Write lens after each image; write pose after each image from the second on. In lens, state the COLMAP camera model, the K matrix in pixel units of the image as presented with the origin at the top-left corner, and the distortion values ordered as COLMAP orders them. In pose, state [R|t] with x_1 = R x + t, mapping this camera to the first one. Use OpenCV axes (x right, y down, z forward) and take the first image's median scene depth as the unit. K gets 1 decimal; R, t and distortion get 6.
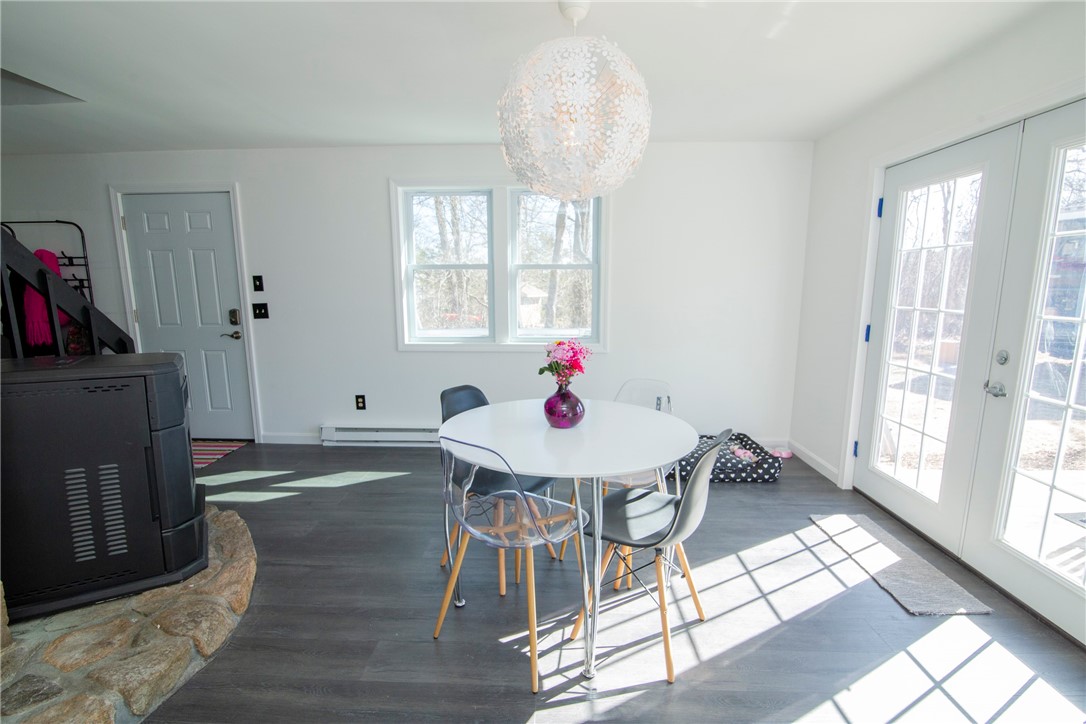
lens RADIAL K [[492.9, 0, 543.2], [0, 492.9, 359.0], [0, 0, 1]] dist [-0.002108, -0.000318]
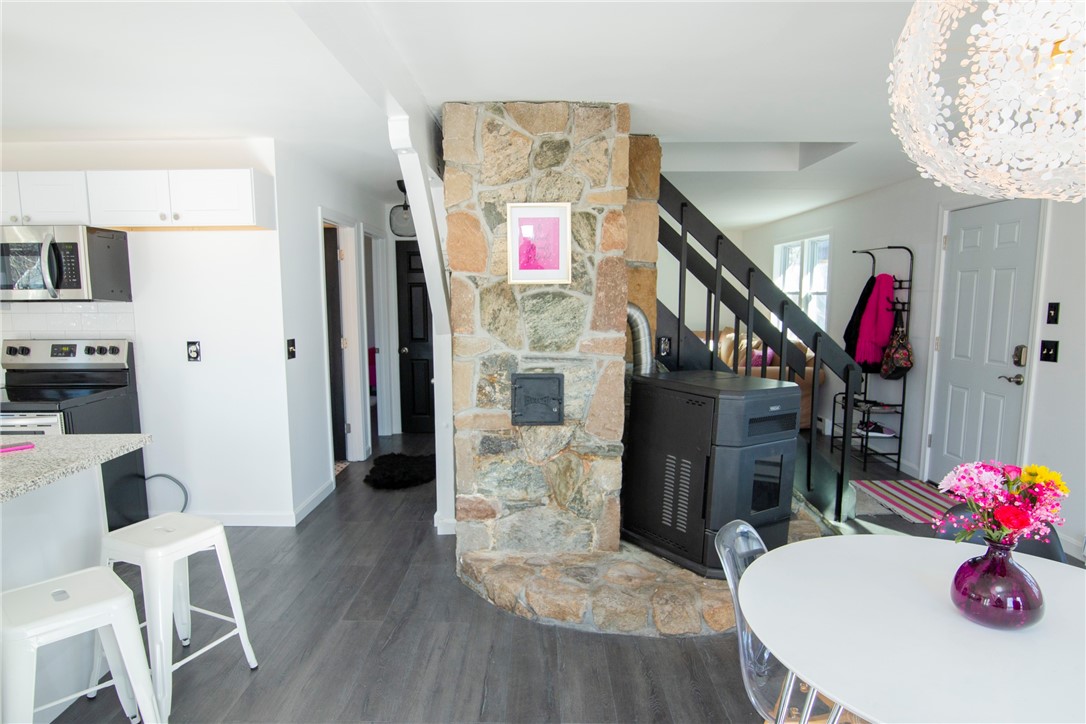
lens RADIAL K [[651.8, 0, 545.4], [0, 651.8, 365.1], [0, 0, 1]] dist [-0.041267, -0.000296]
pose [[0.042043, 0.117066, -0.992234, 0.336412], [-0.149843, 0.982618, 0.109582, -0.071440], [0.987815, 0.144072, 0.058854, 0.224818]]
